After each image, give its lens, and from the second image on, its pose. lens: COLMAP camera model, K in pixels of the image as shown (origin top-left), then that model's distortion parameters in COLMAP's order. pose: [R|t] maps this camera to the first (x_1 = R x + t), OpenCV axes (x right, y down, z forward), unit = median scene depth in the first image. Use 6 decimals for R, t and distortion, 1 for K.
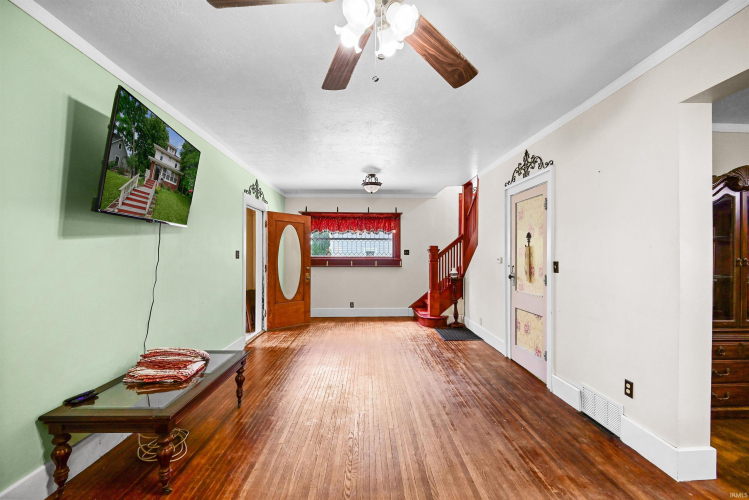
lens RADIAL K [[316.2, 0, 377.7], [0, 316.2, 252.3], [0, 0, 1]] dist [-0.013161, -0.000628]
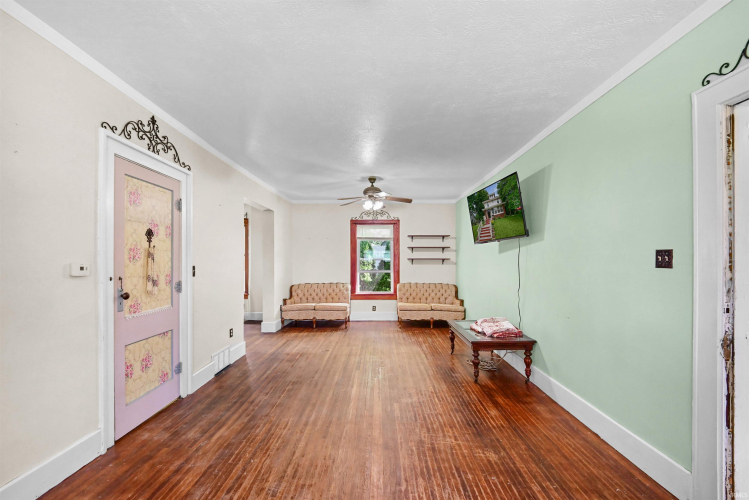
lens RADIAL K [[316.2, 0, 375.6], [0, 316.2, 255.5], [0, 0, 1]] dist [-0.013161, -0.000628]
pose [[-0.998948, 0.000065, 0.045847, -0.083774], [-0.001020, 0.999720, -0.023639, 0.016946], [-0.045836, -0.023661, -0.998669, 1.821049]]
